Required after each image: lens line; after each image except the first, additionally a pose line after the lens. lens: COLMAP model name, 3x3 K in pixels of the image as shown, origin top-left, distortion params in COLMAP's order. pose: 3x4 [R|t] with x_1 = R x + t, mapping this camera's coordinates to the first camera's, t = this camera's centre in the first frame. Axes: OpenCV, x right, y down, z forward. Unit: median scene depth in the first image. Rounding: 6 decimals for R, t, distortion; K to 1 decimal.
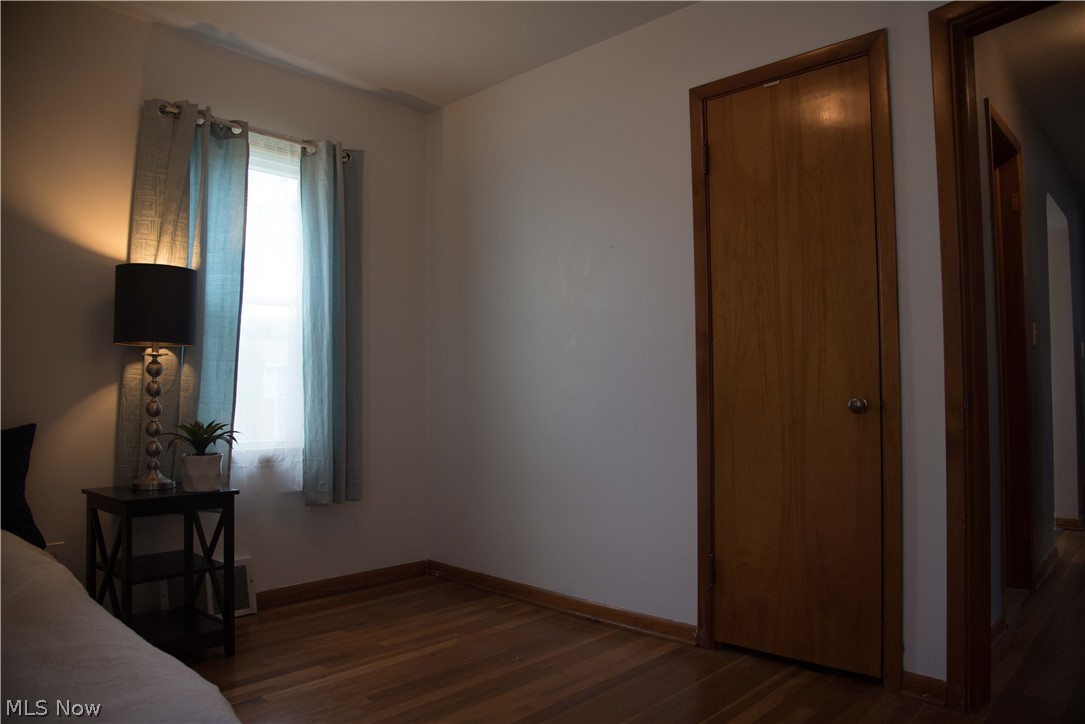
lens RADIAL K [[747.2, 0, 545.7], [0, 747.2, 368.9], [0, 0, 1]] dist [-0.117862, 0.068462]
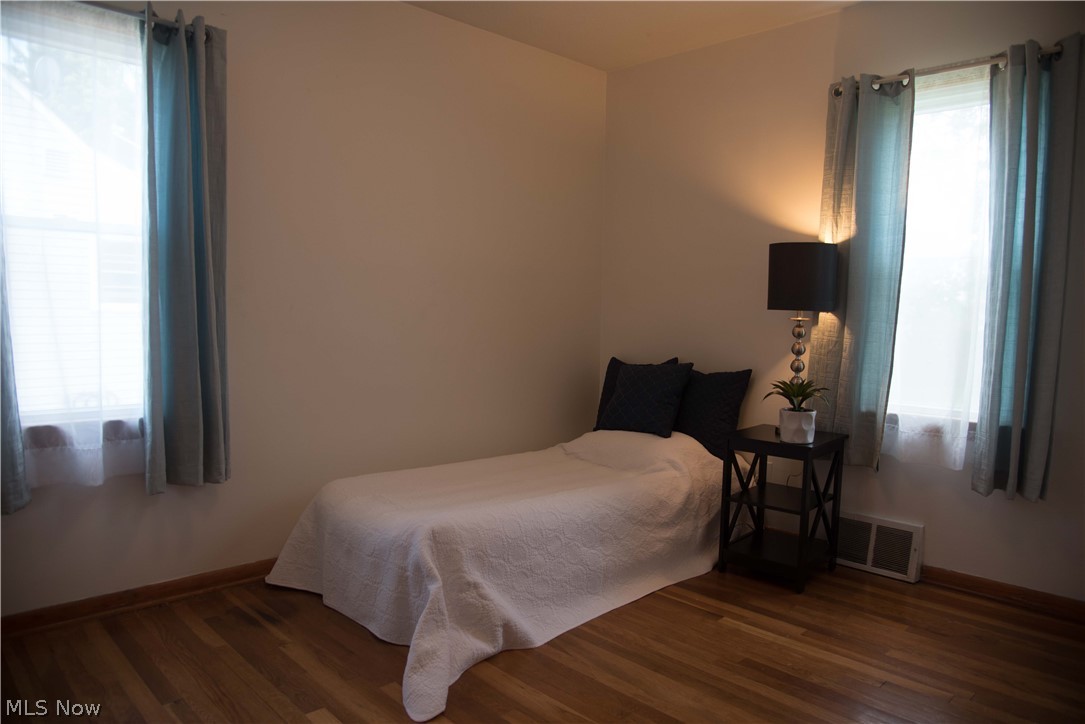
lens RADIAL K [[747.2, 0, 545.7], [0, 747.2, 368.9], [0, 0, 1]] dist [-0.117862, 0.068462]
pose [[-0.060791, 0.085071, -0.994519, 0.582972], [0.022368, 0.996227, 0.083850, -0.042730], [0.997900, -0.017148, -0.062464, 0.590250]]
